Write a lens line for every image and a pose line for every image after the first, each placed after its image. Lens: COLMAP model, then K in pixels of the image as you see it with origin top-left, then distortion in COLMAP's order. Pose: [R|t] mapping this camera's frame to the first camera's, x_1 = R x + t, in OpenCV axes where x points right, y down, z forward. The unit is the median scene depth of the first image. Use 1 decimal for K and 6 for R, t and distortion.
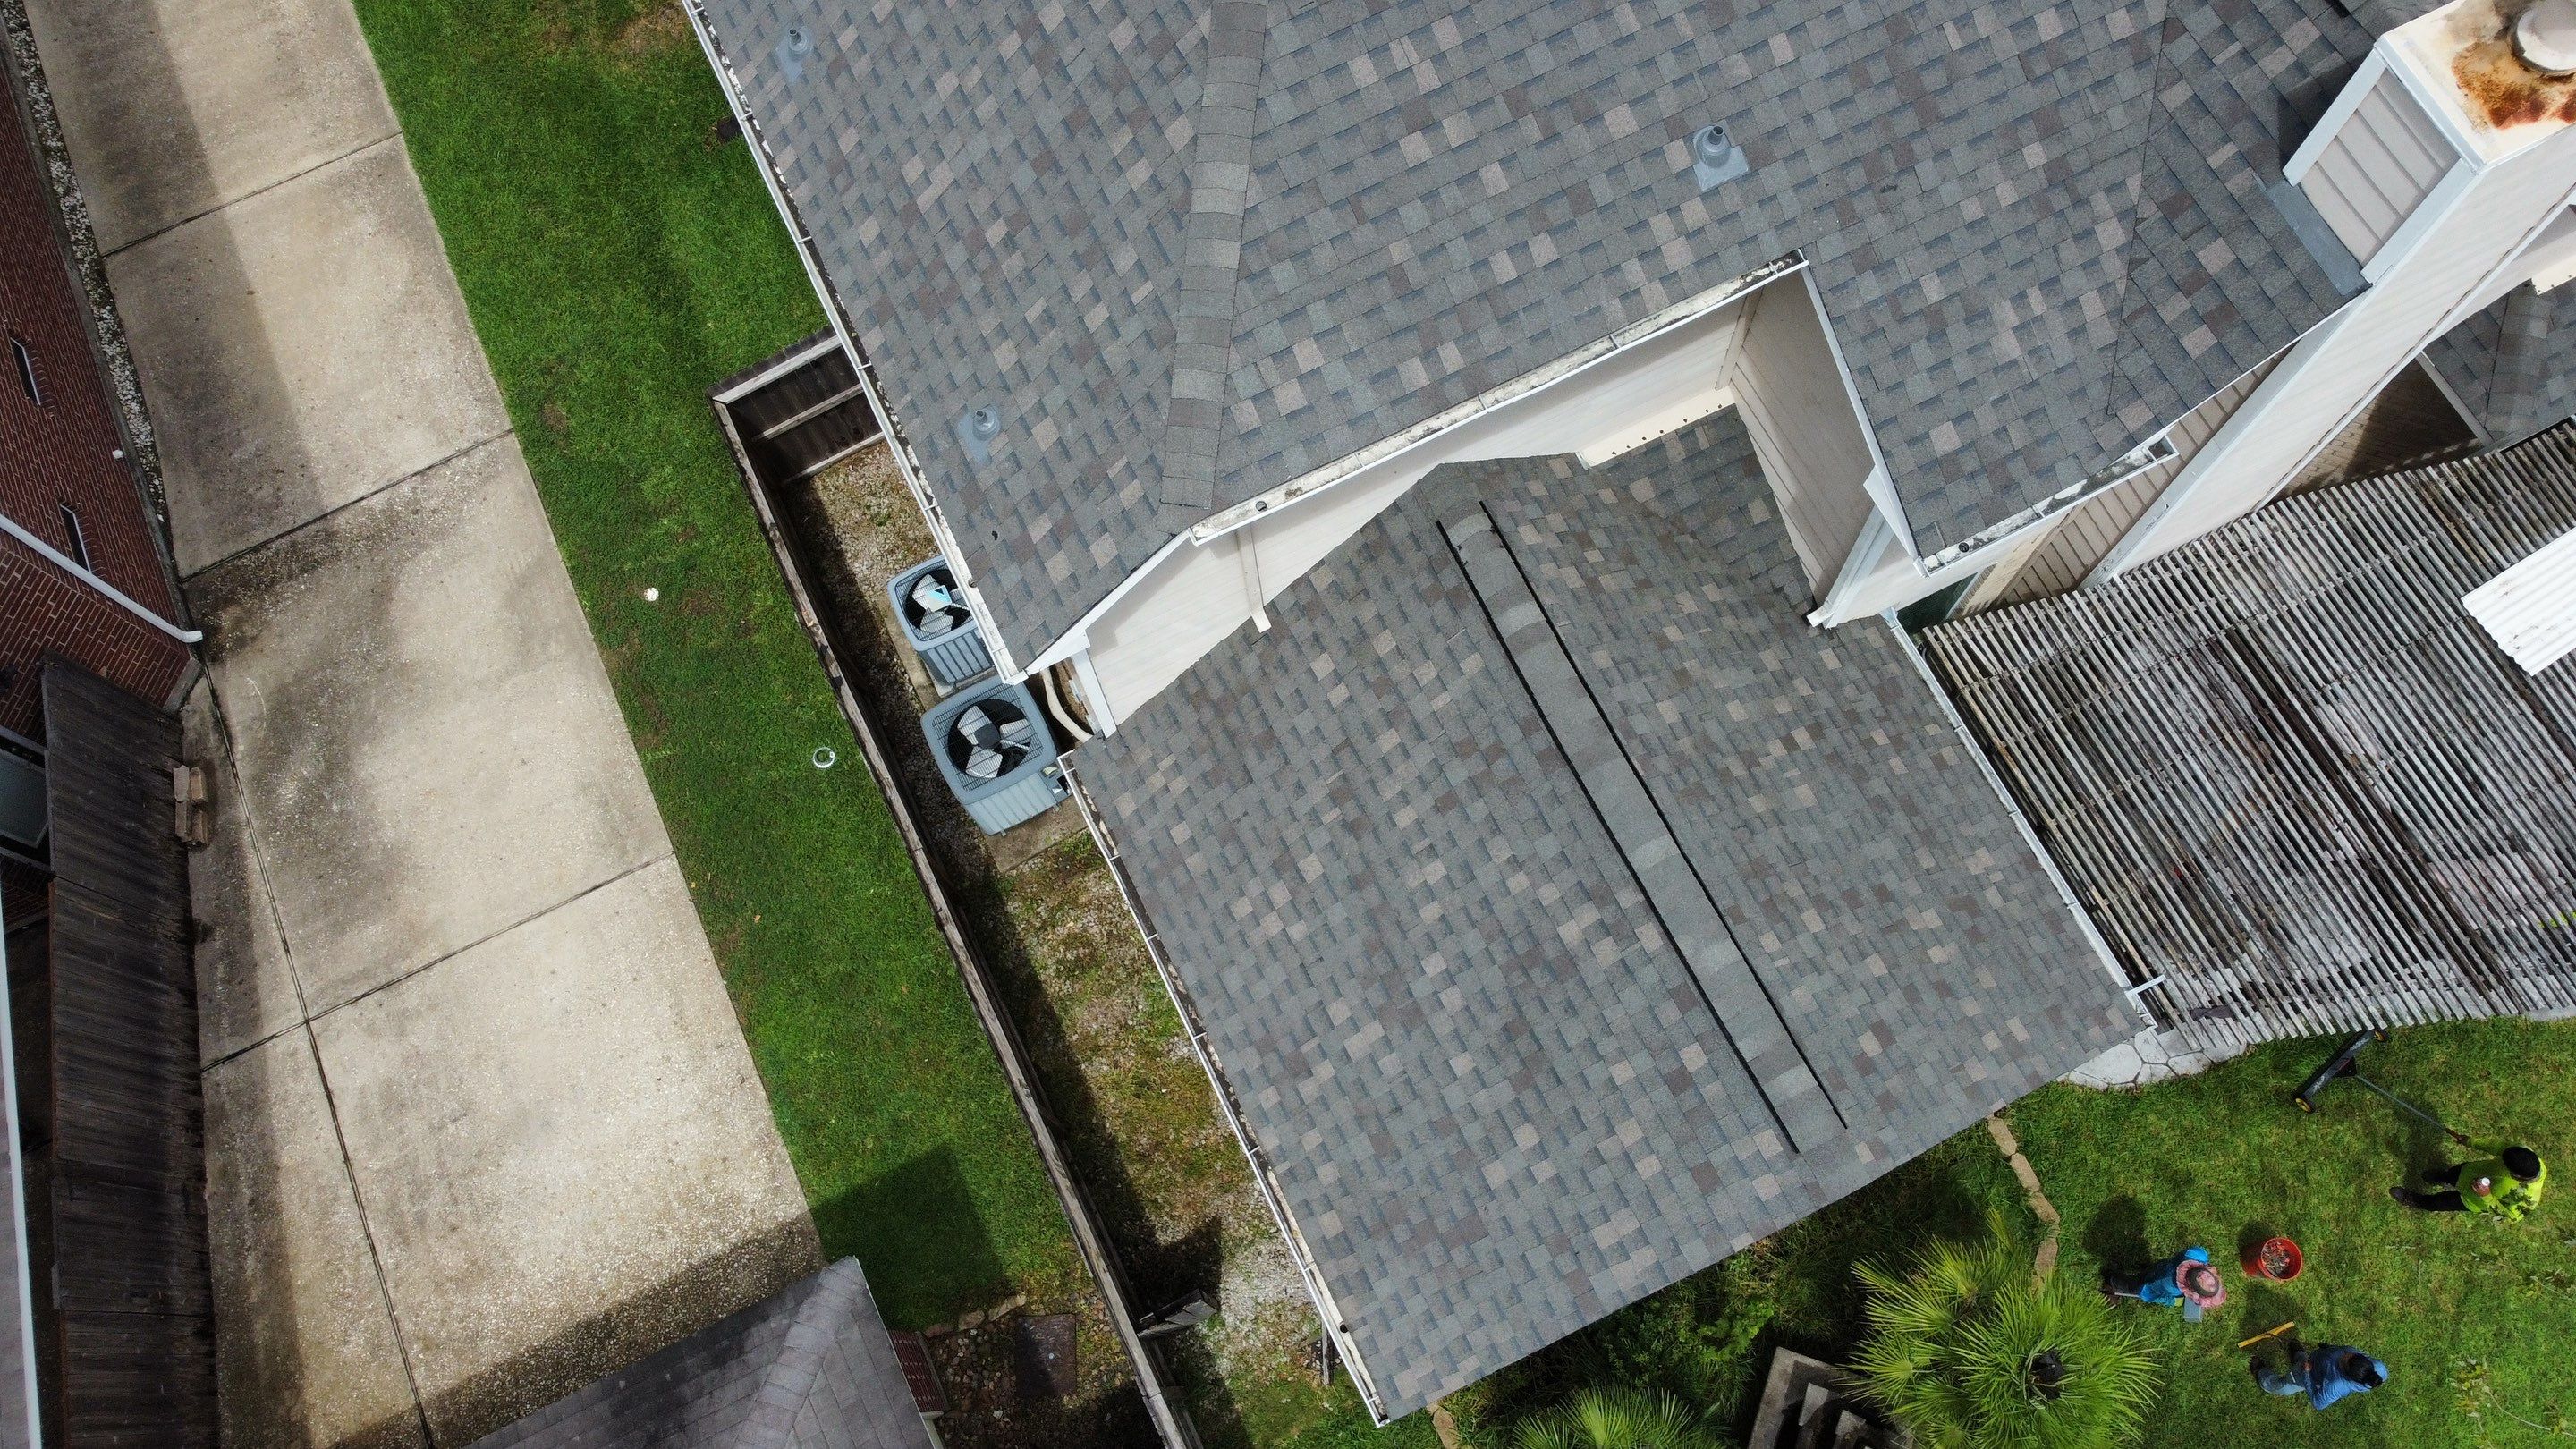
lens RADIAL K [[1950.4, 0, 1275.7], [0, 1950.4, 723.5], [0, 0, 1]] dist [-0.000459, -0.001651]
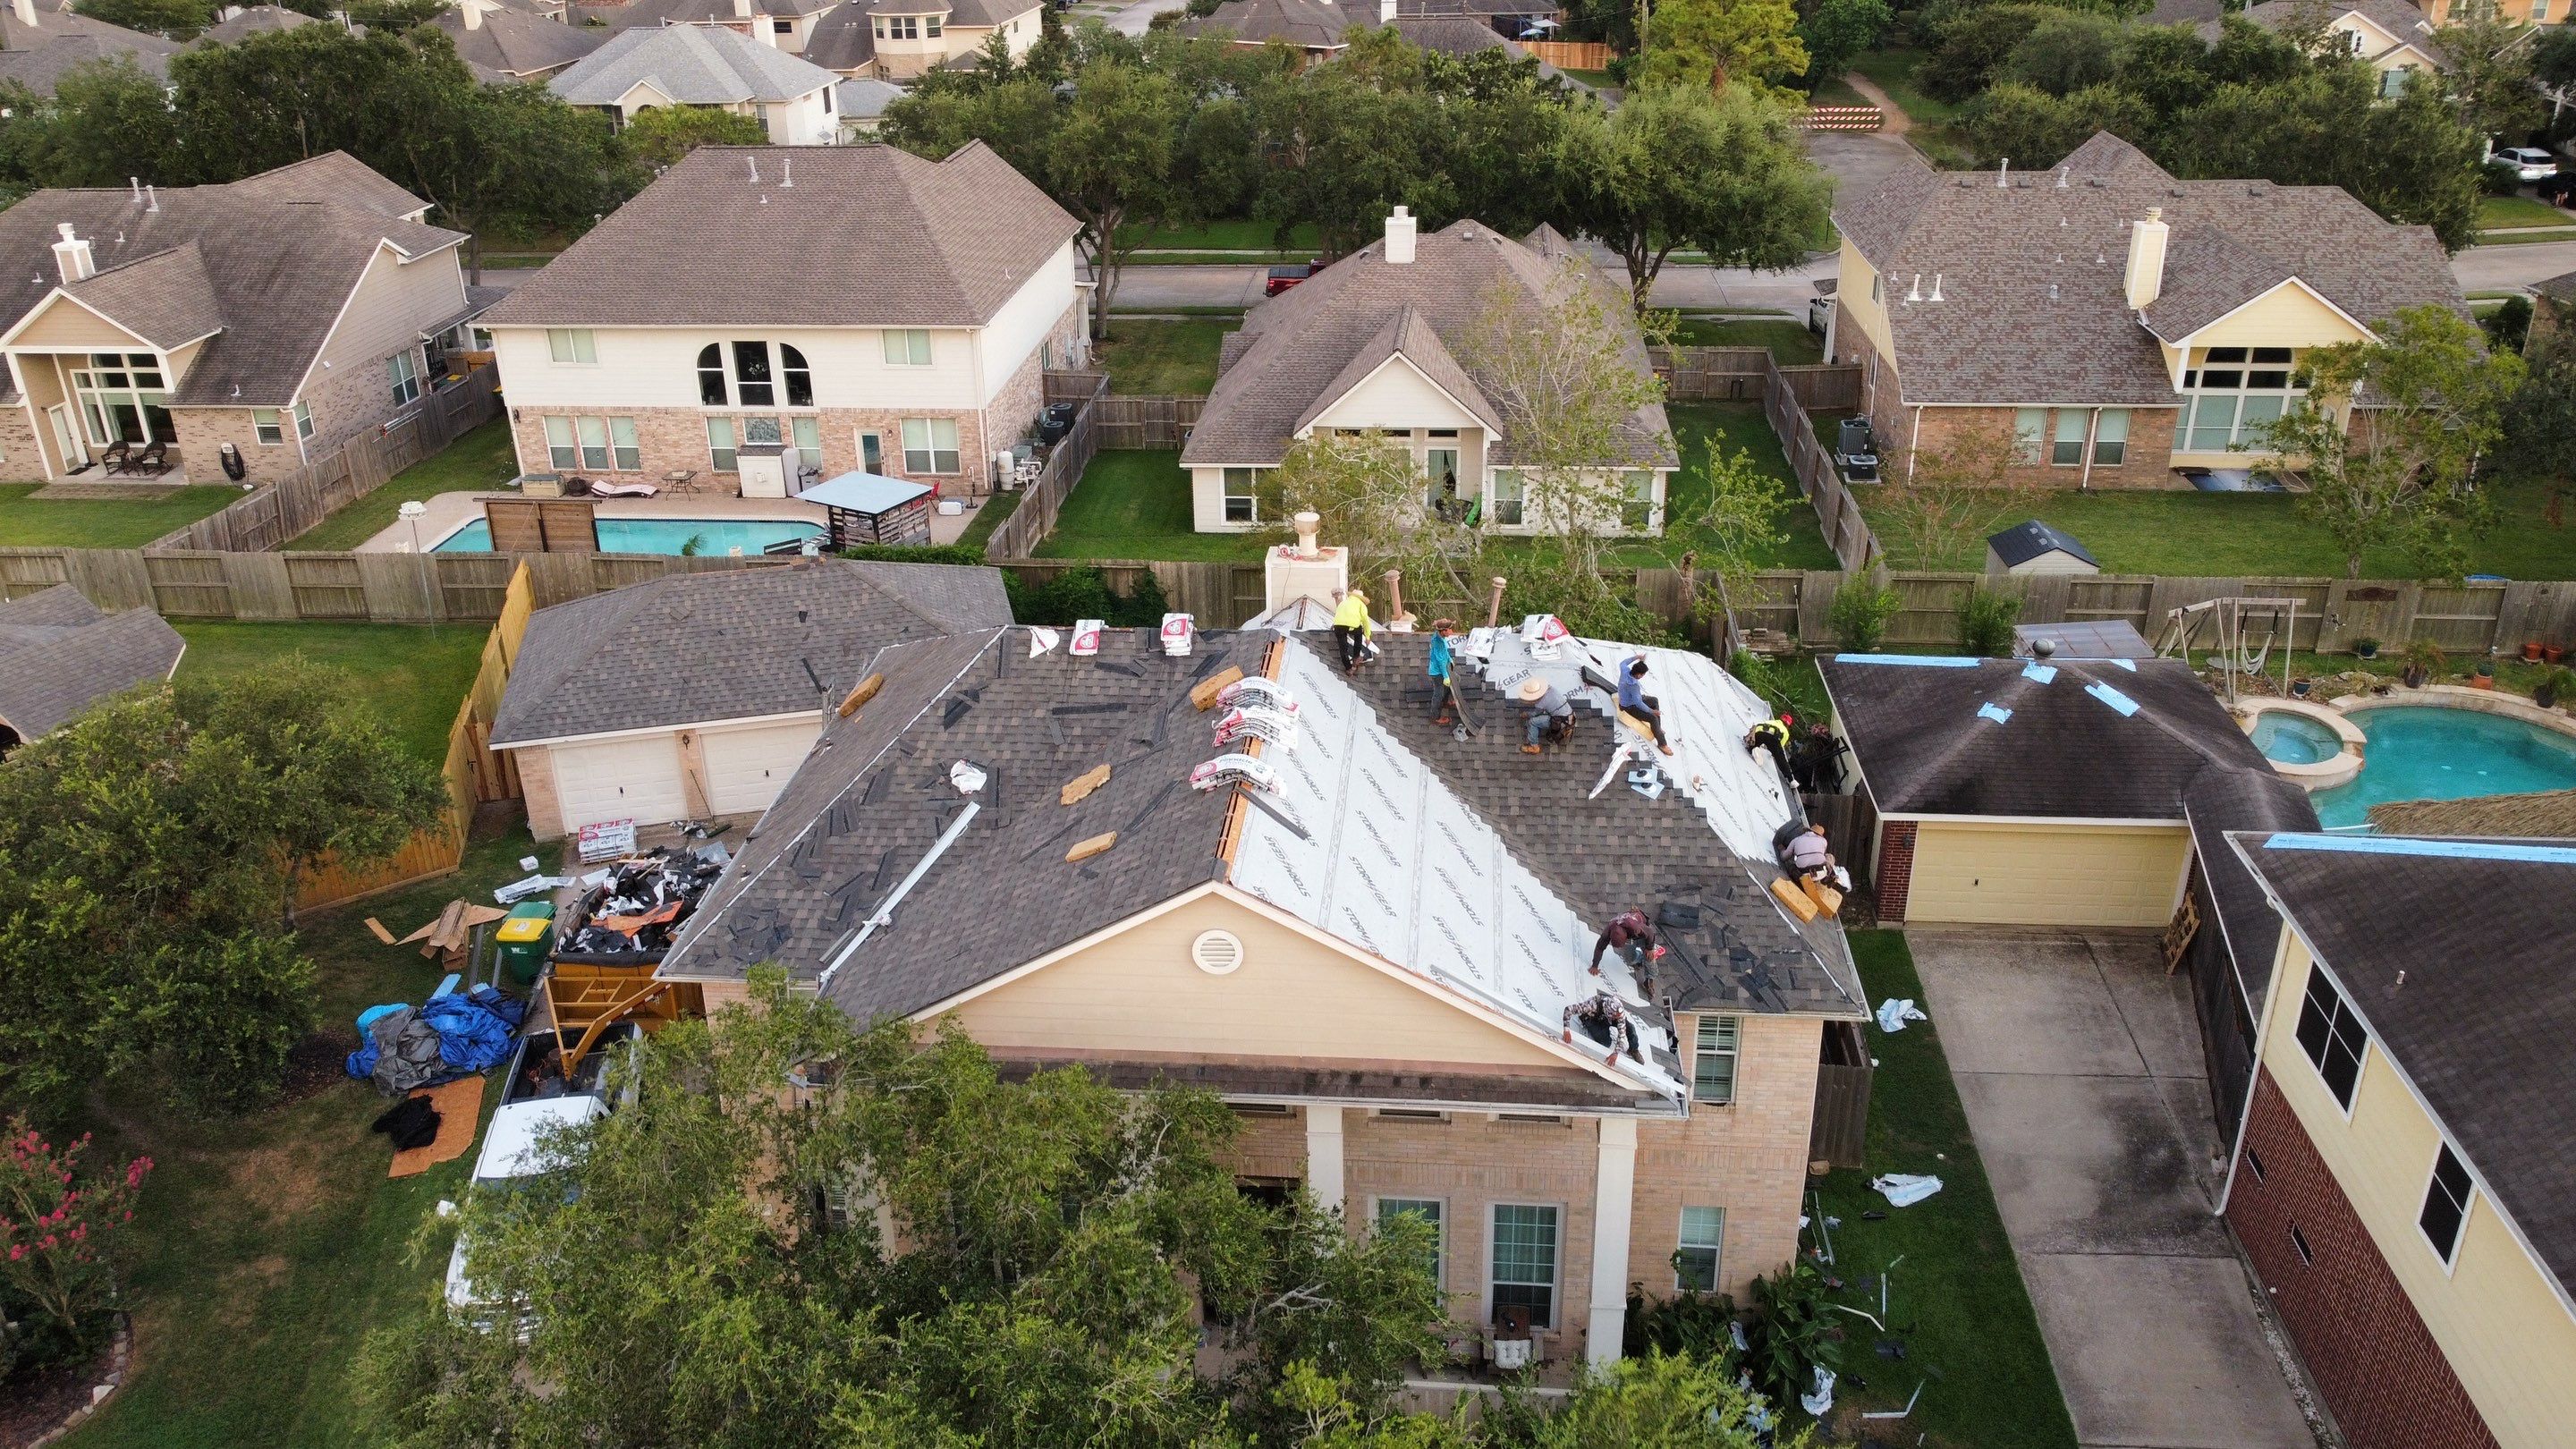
lens RADIAL K [[1950.4, 0, 1275.7], [0, 1950.4, 723.5], [0, 0, 1]] dist [-0.000459, -0.001651]
pose [[-0.853397, -0.166428, 0.493978, -0.599967], [0.508822, -0.060183, 0.858765, -1.836670], [-0.113194, 0.984215, 0.136042, 0.423884]]
